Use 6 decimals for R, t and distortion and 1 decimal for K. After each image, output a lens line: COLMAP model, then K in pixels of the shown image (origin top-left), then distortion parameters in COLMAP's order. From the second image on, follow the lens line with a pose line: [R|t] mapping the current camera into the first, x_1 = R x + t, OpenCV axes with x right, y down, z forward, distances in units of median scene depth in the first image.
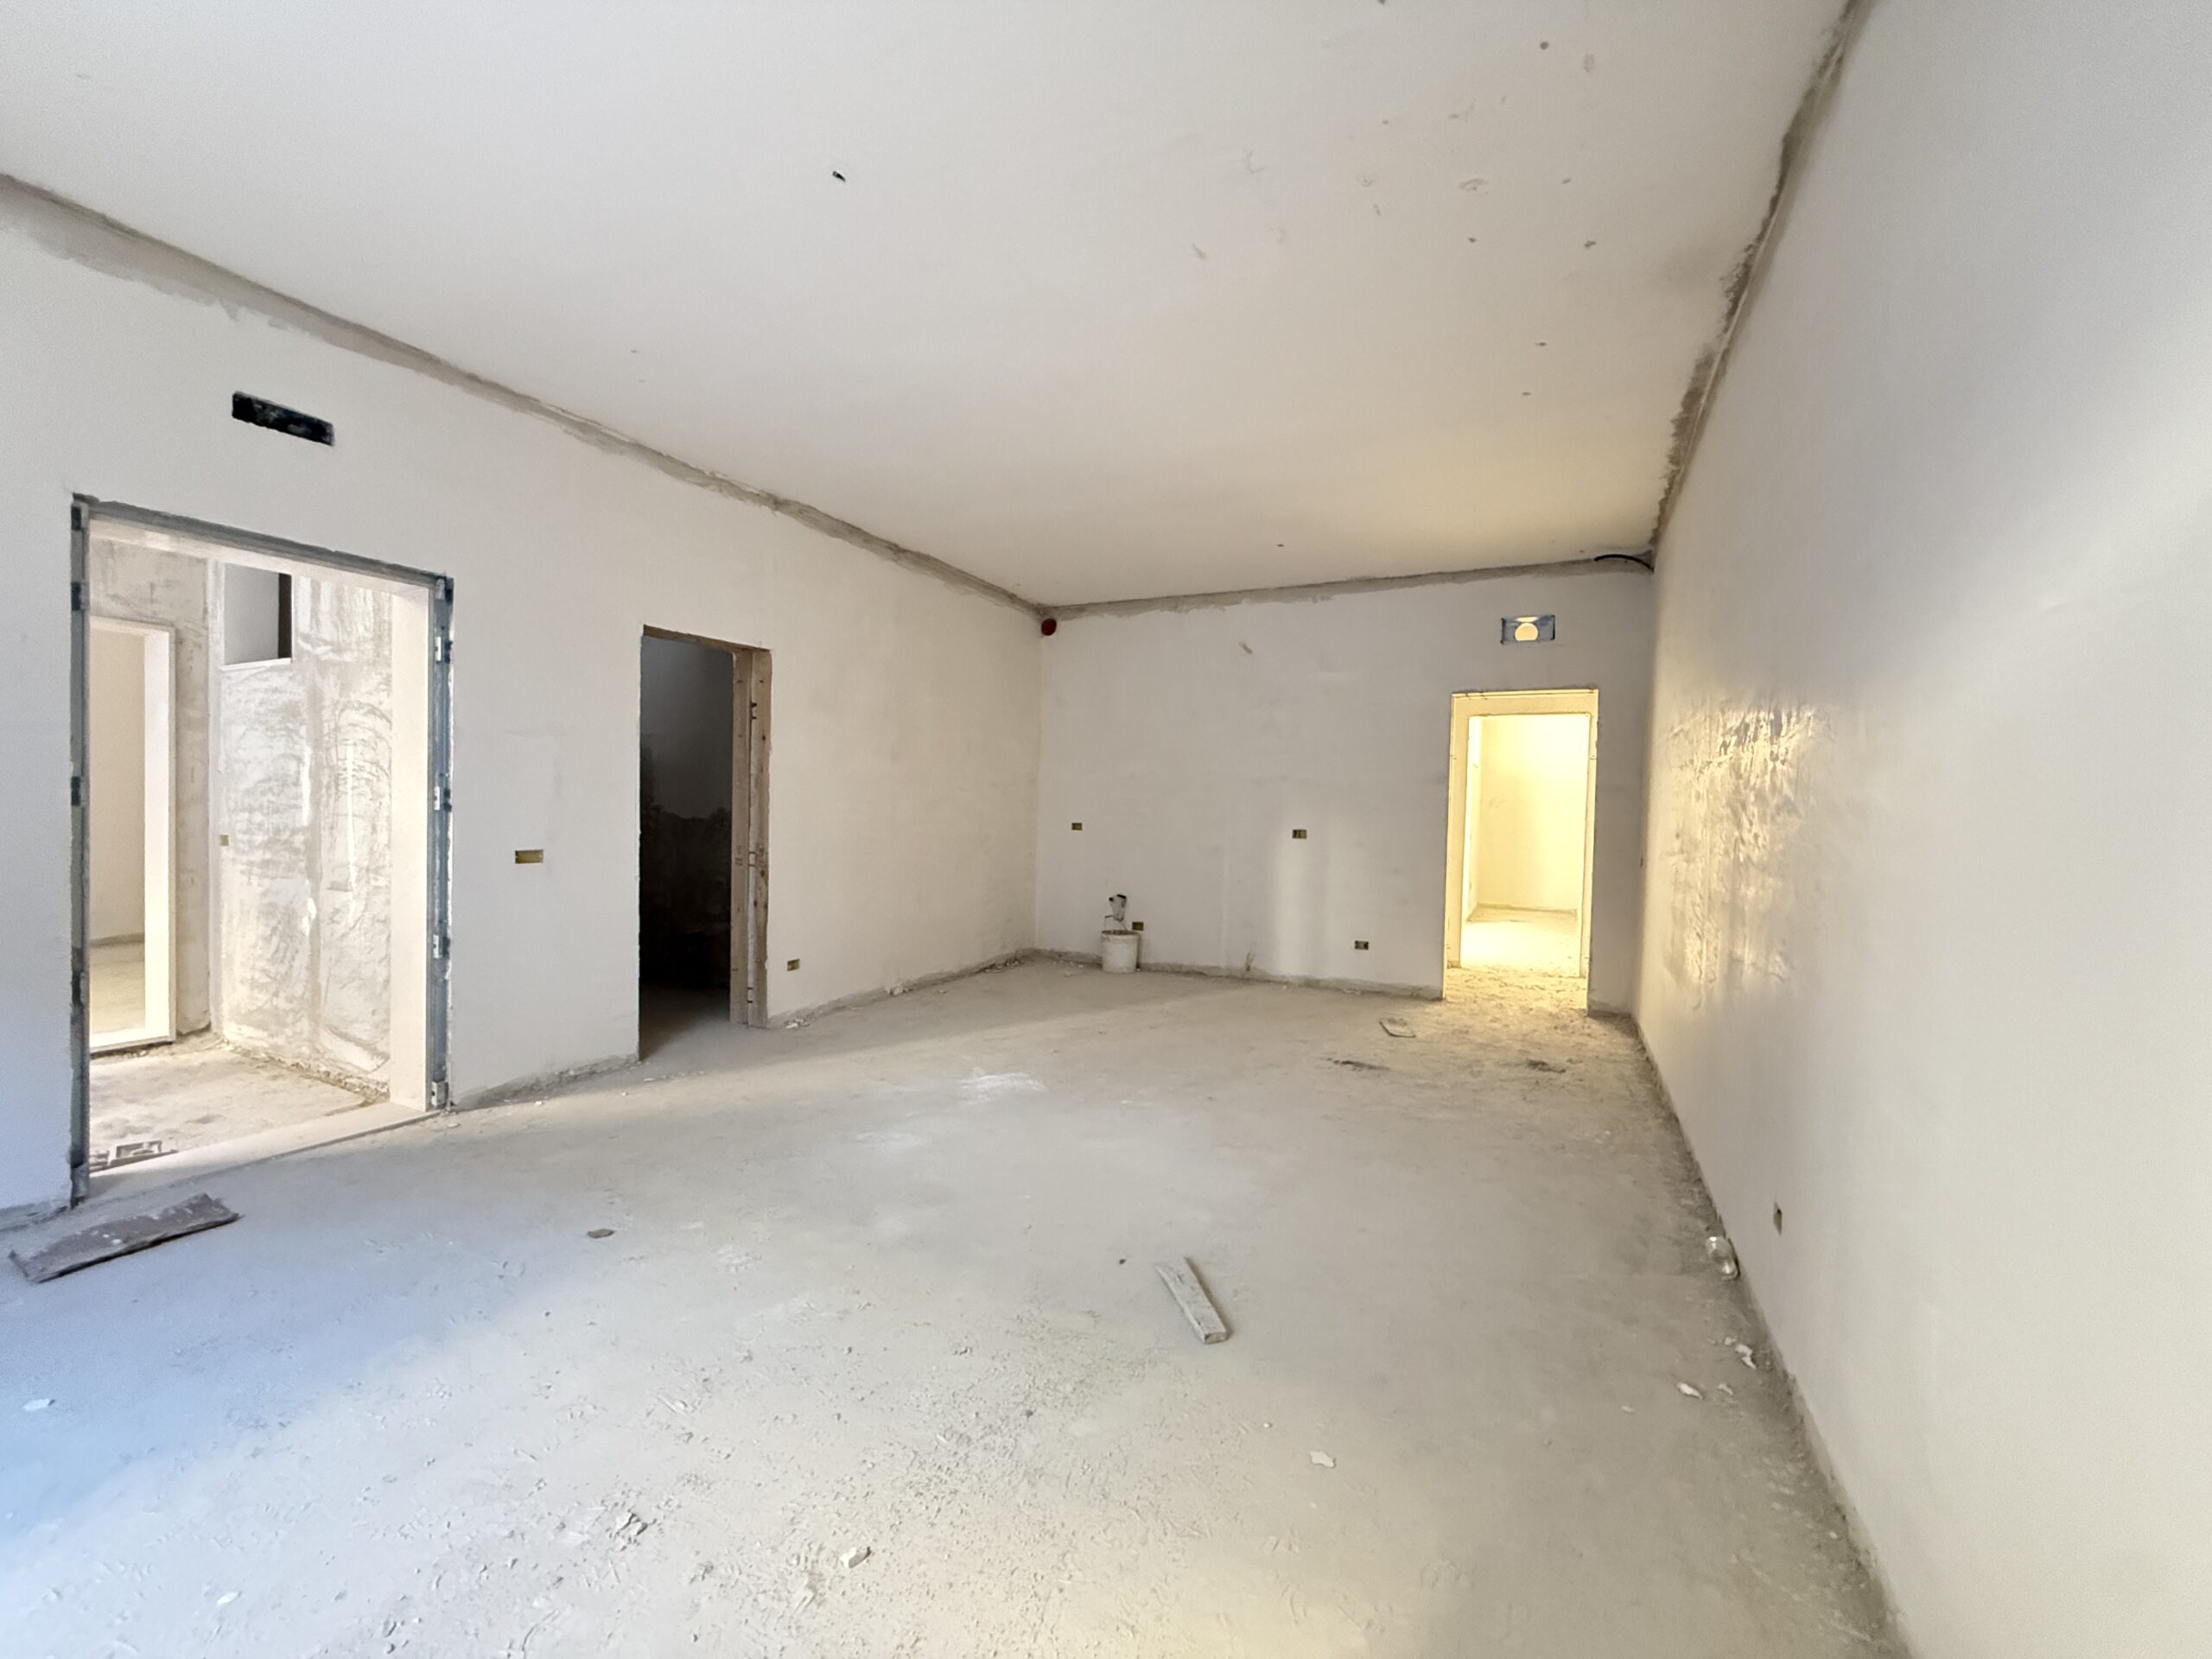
lens RADIAL K [[881.6, 0, 1102.0], [0, 881.6, 827.8], [0, 0, 1]] dist [-0.000254, -0.000011]
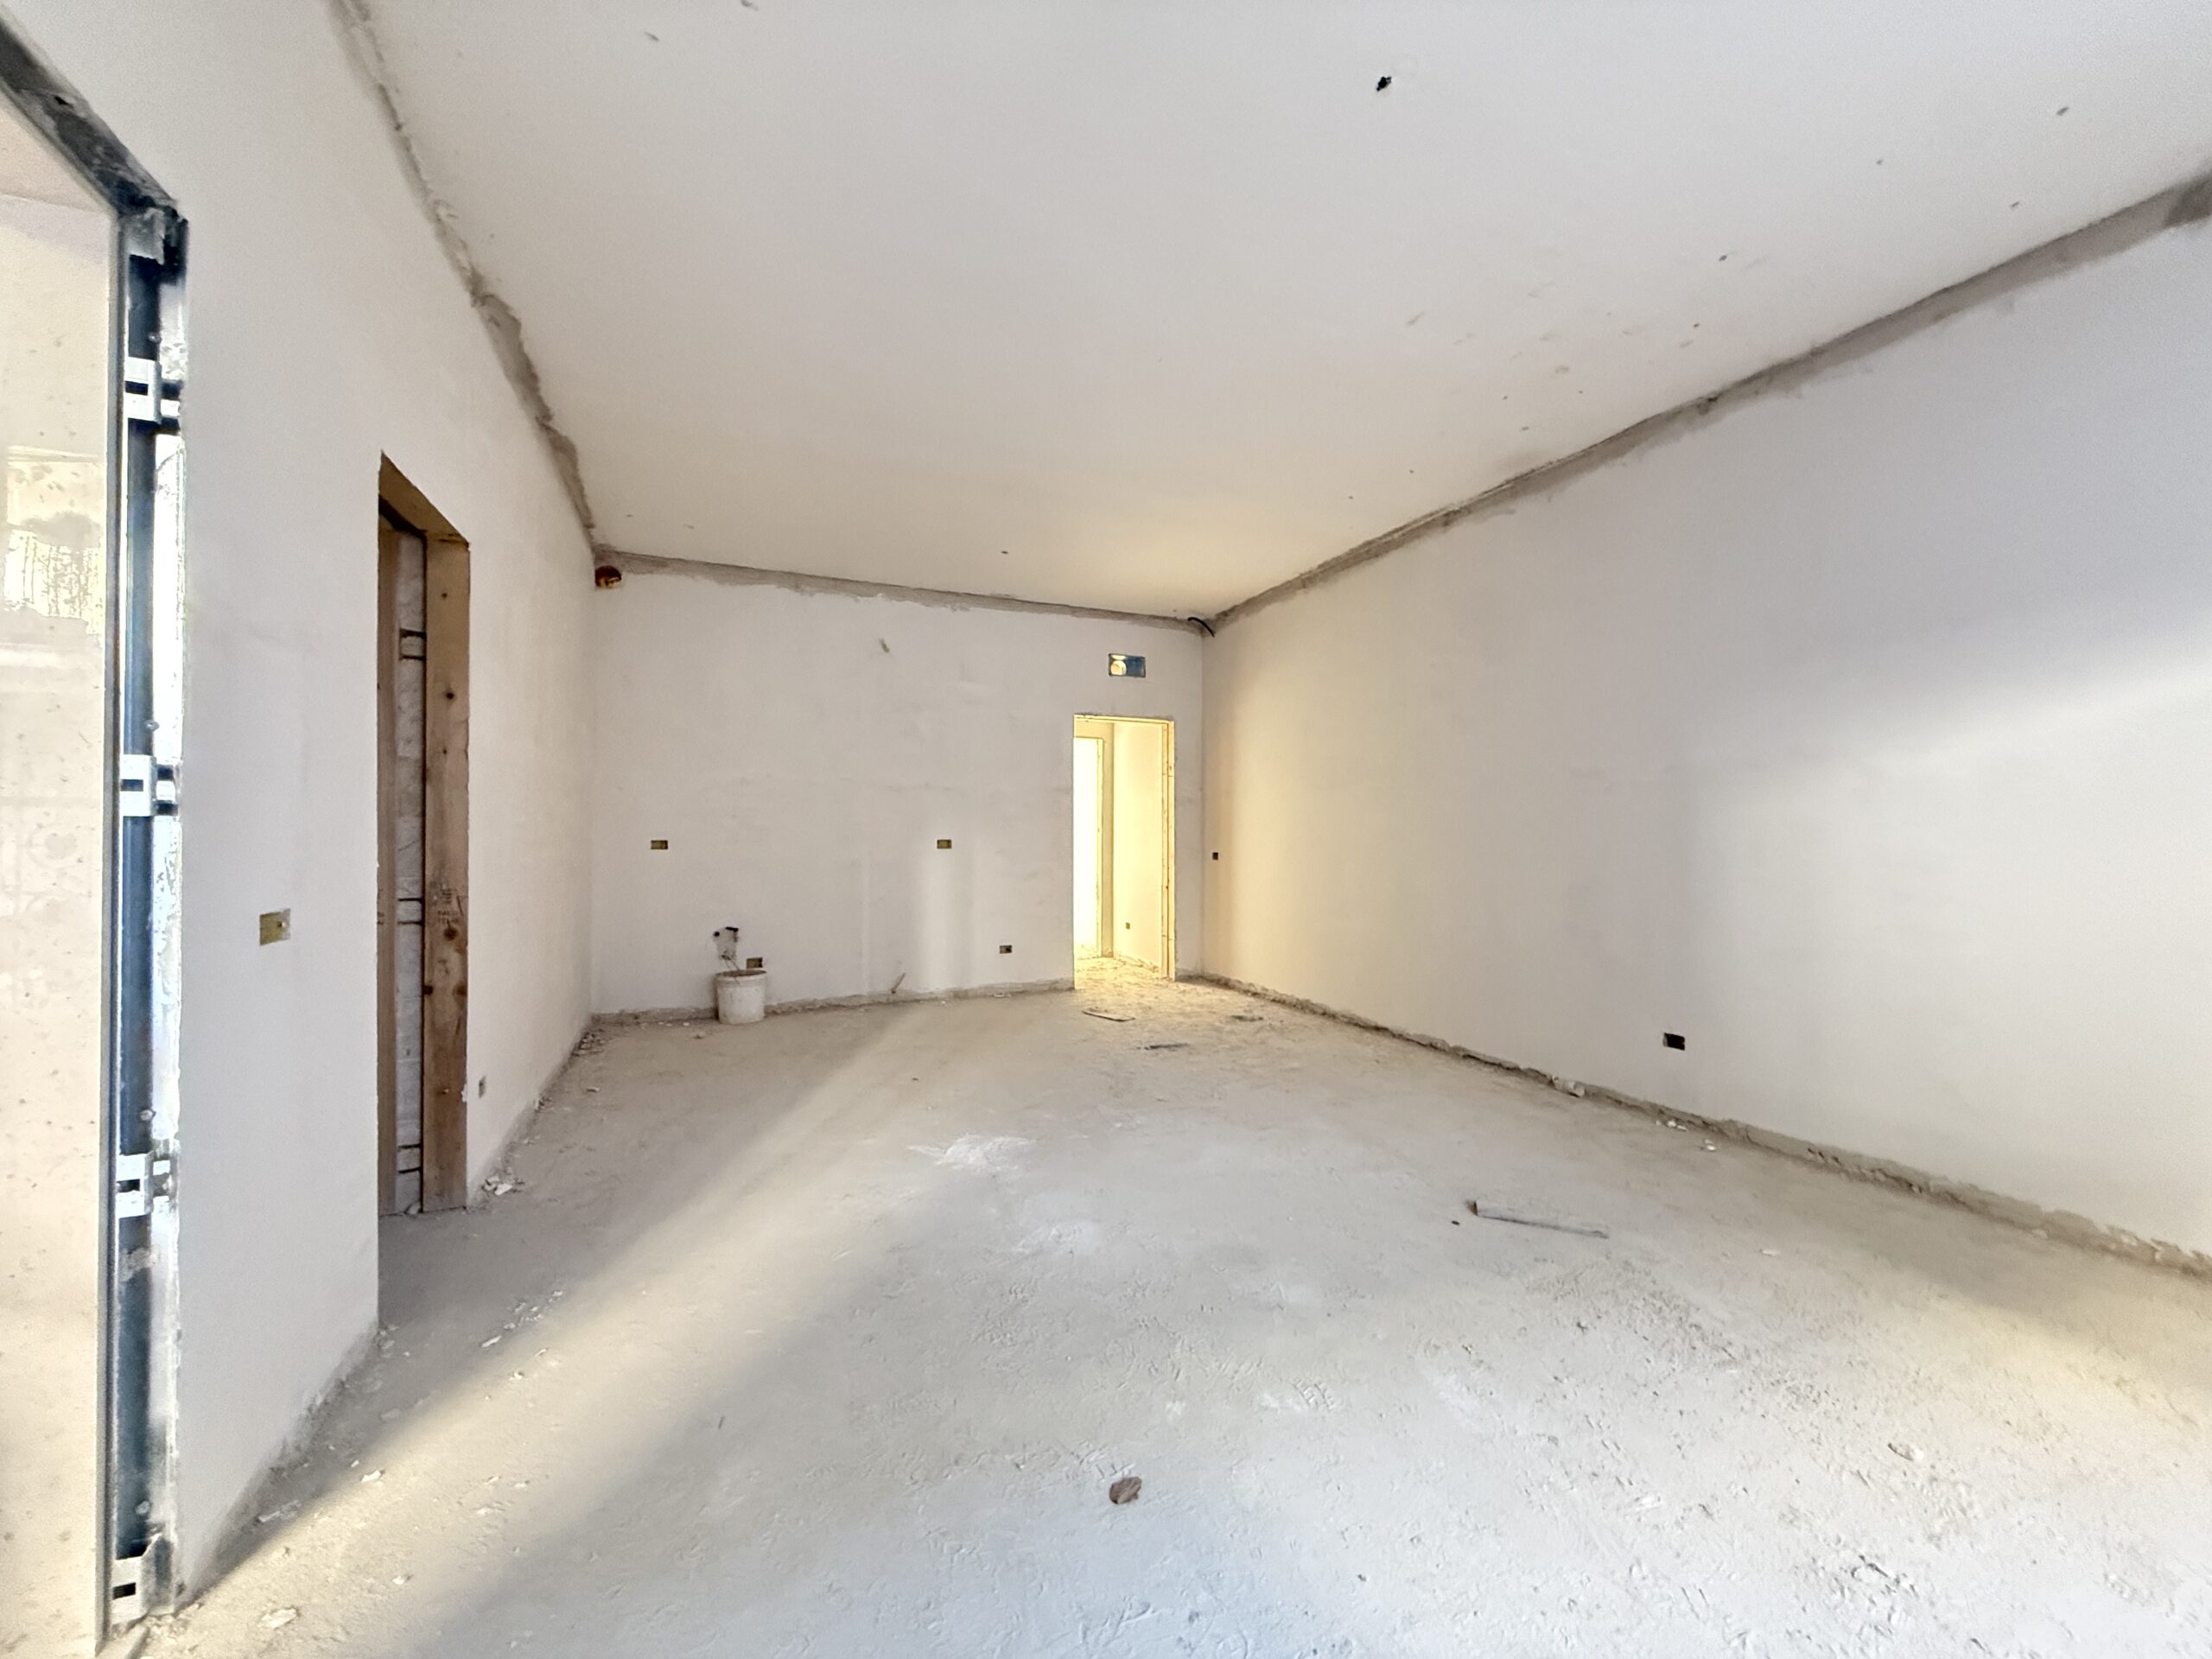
lens RADIAL K [[881.6, 0, 1102.0], [0, 881.6, 827.8], [0, 0, 1]] dist [-0.000254, -0.000011]
pose [[0.640976, -0.014843, 0.767417, -0.478506], [0.029177, 0.999562, -0.005037, -0.001398], [-0.767006, 0.025620, 0.641128, 0.275754]]
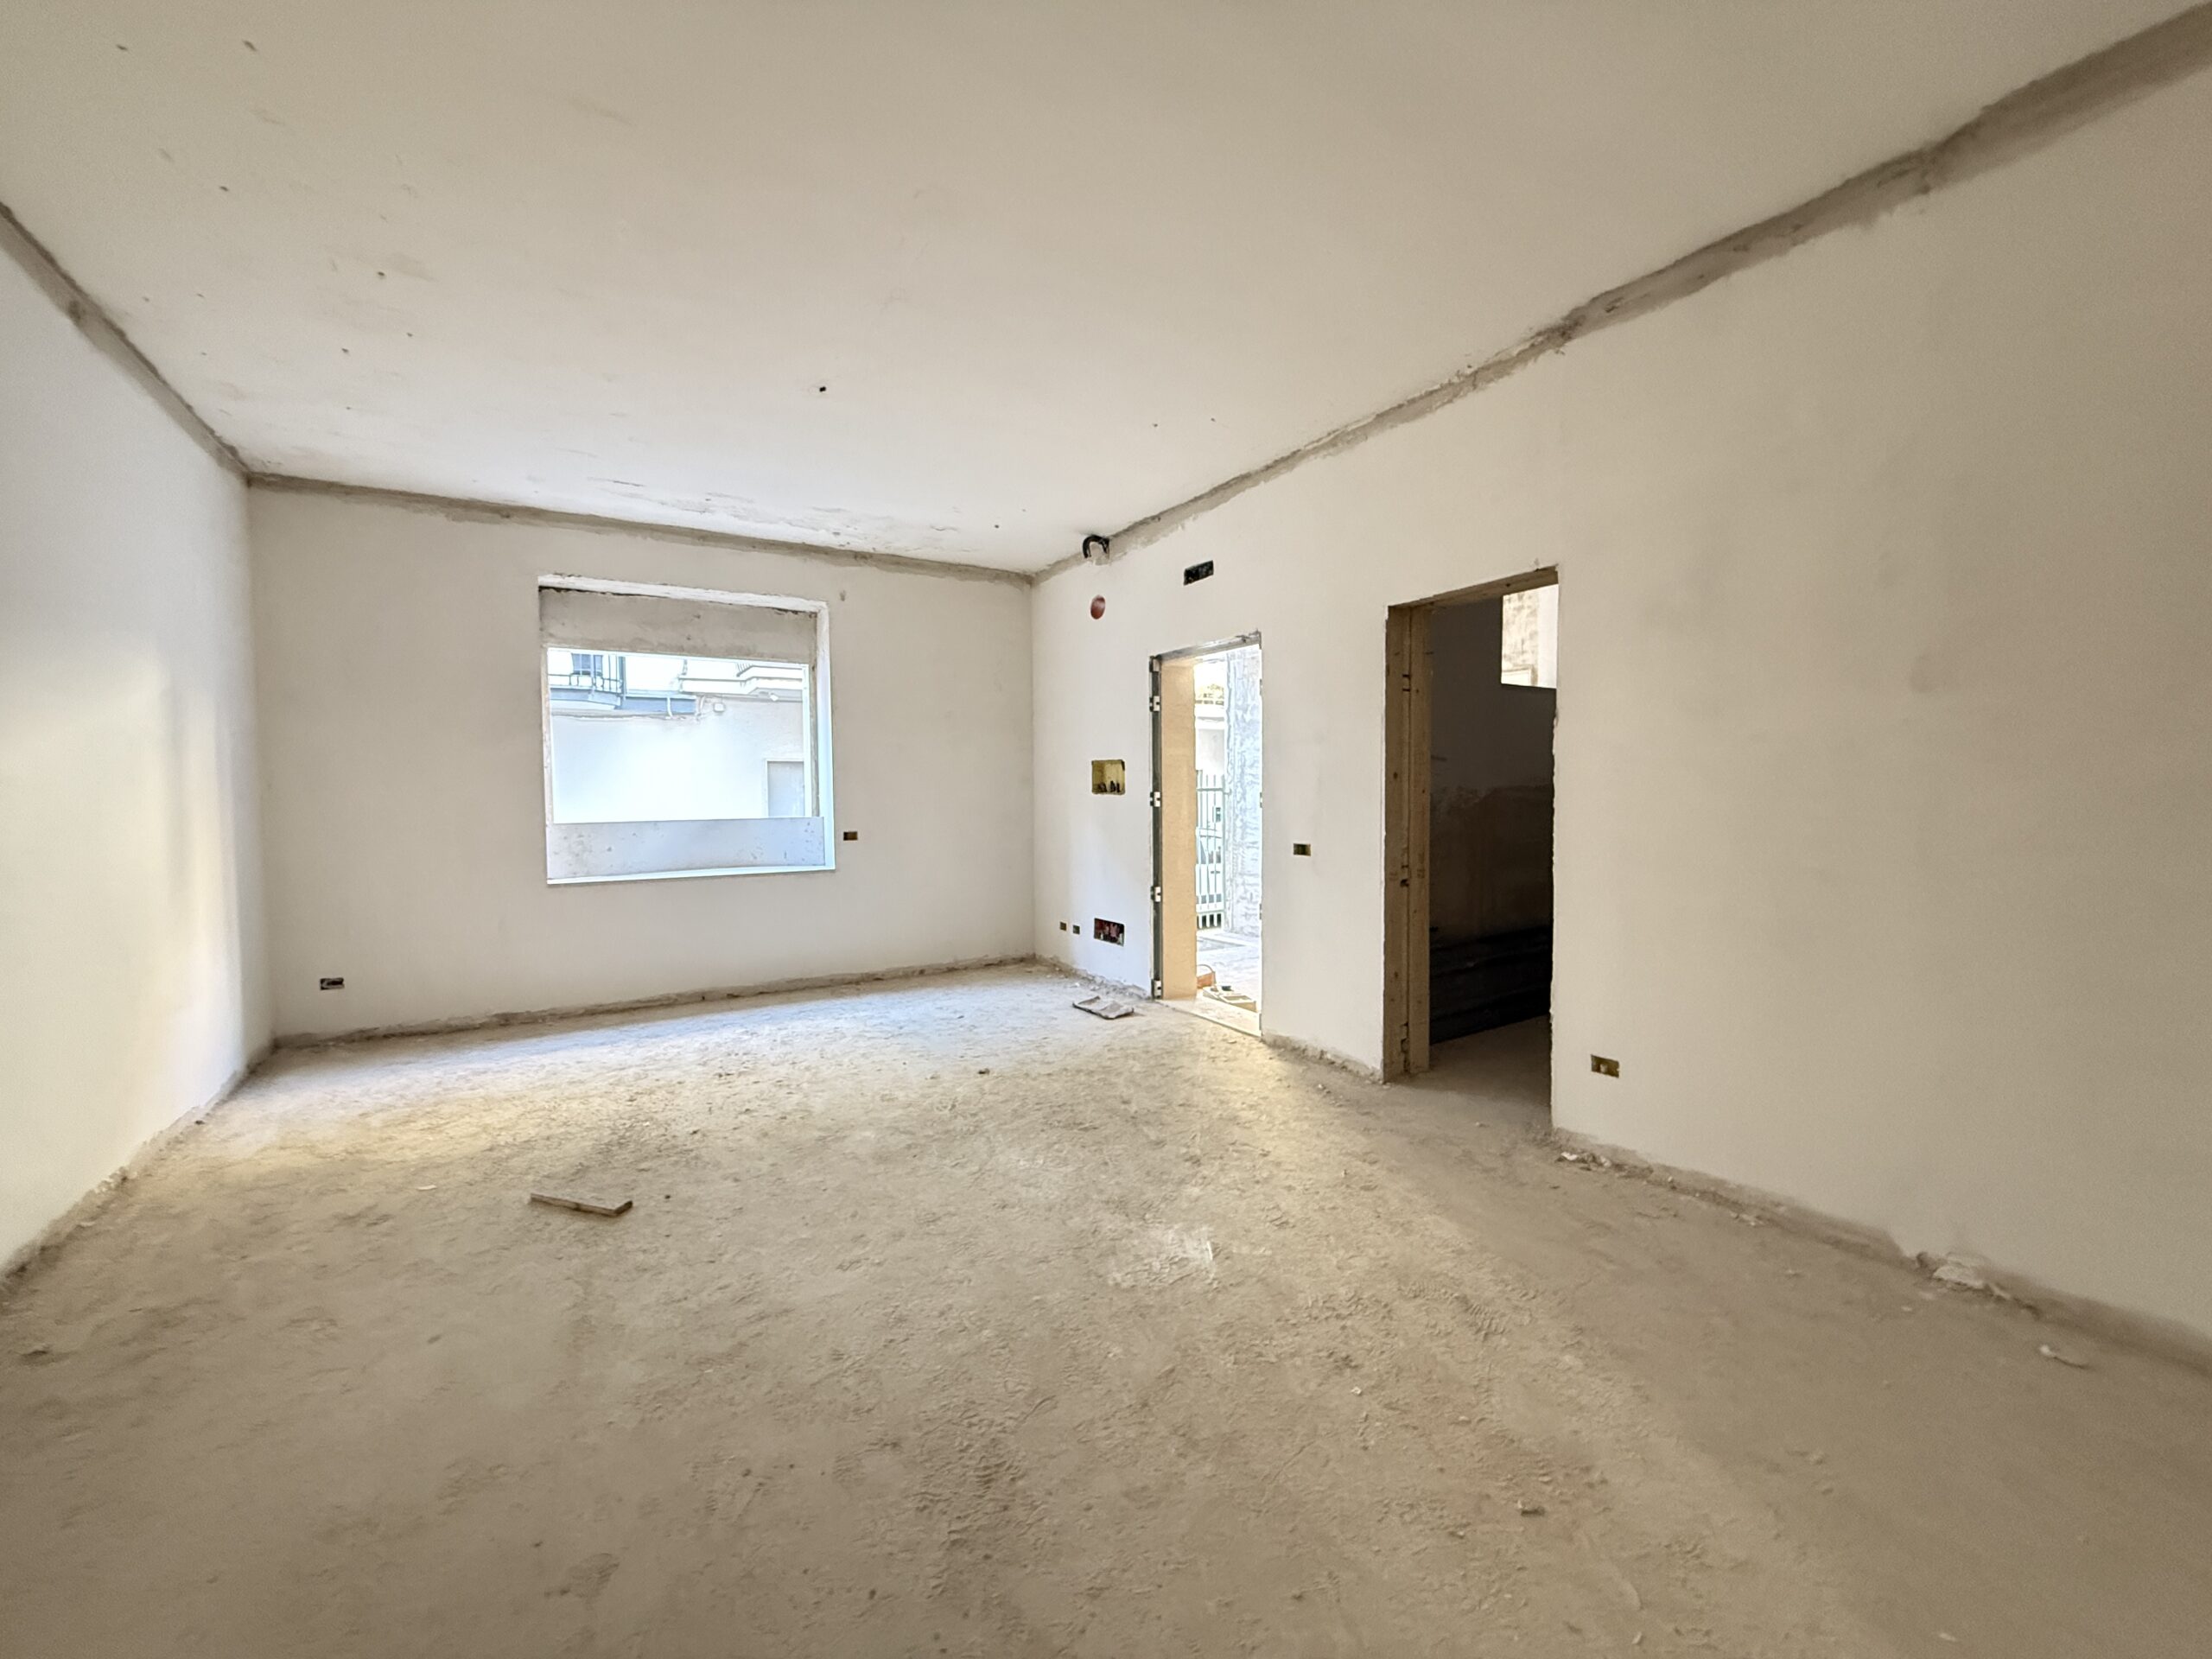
lens RADIAL K [[881.6, 0, 1102.0], [0, 881.6, 827.8], [0, 0, 1]] dist [-0.000254, -0.000011]
pose [[-0.523163, 0.018622, -0.852029, 0.310175], [-0.022155, 0.999126, 0.035440, -0.020101], [0.851945, 0.037418, -0.522293, 0.915390]]
